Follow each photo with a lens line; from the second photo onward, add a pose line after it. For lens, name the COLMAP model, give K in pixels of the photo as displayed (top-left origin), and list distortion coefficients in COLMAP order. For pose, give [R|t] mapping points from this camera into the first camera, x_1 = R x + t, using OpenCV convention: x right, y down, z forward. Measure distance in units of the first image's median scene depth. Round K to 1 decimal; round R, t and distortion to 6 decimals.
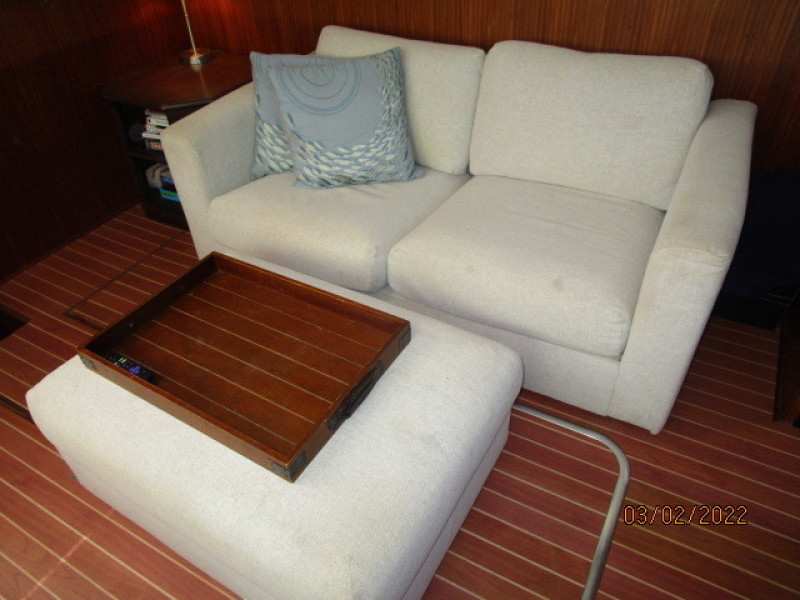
lens RADIAL K [[567.7, 0, 397.2], [0, 567.7, 299.9], [0, 0, 1]] dist [-0.045933, 0.031095]
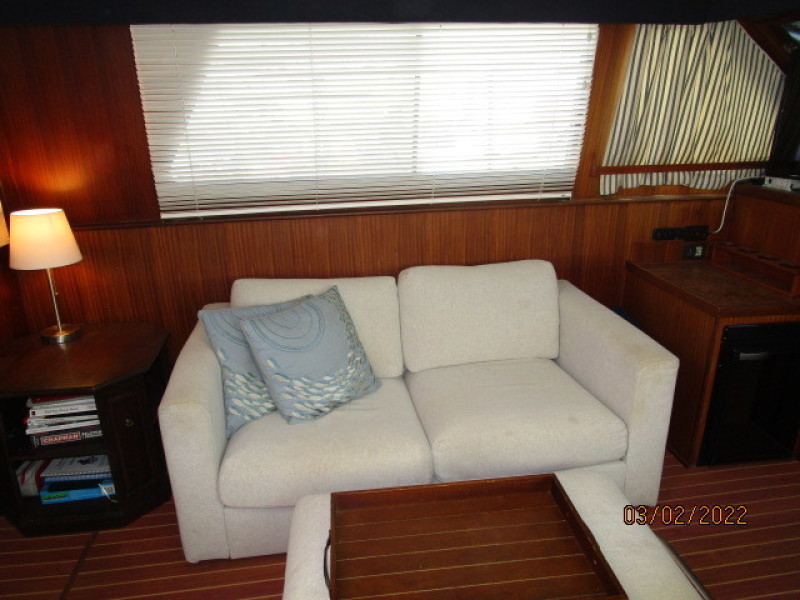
lens RADIAL K [[567.7, 0, 397.2], [0, 567.7, 299.9], [0, 0, 1]] dist [-0.045933, 0.031095]
pose [[0.798538, -0.168057, 0.578009, -0.588168], [0.369949, 0.894498, -0.251019, -0.076434], [-0.474842, 0.414282, 0.776463, 0.031020]]
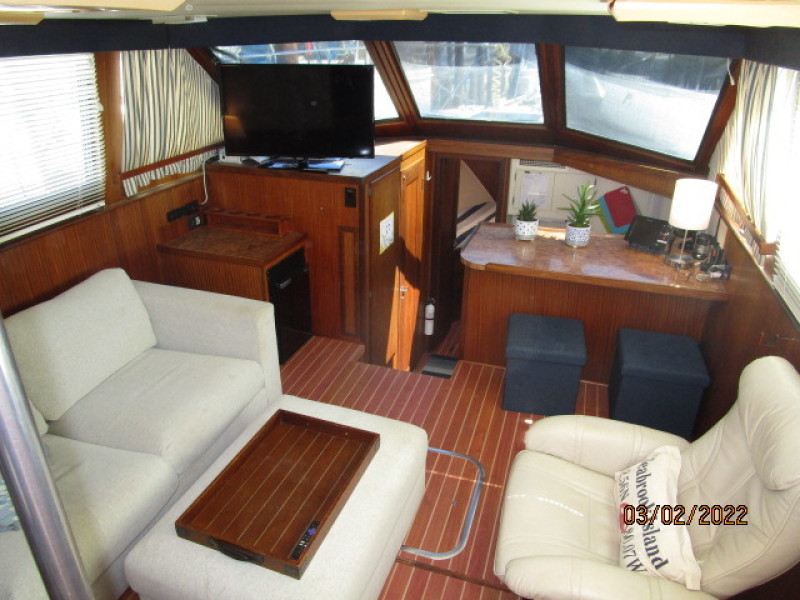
lens RADIAL K [[567.7, 0, 397.2], [0, 567.7, 299.9], [0, 0, 1]] dist [-0.045933, 0.031095]
pose [[-0.188928, -0.386901, 0.902559, -0.993066], [0.624800, 0.661711, 0.414443, -0.452683], [-0.757582, 0.642219, 0.116720, 0.194540]]
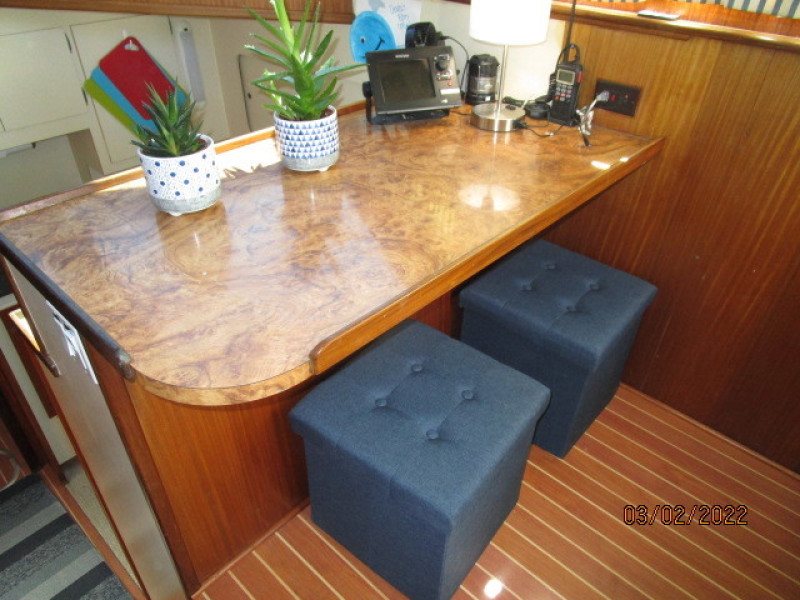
lens RADIAL K [[567.7, 0, 397.2], [0, 567.7, 299.9], [0, 0, 1]] dist [-0.045933, 0.031095]
pose [[-0.974803, -0.120607, 0.187650, 0.234559], [0.149777, 0.269508, 0.951279, -0.111189], [-0.165304, 0.955416, -0.244653, 0.180979]]
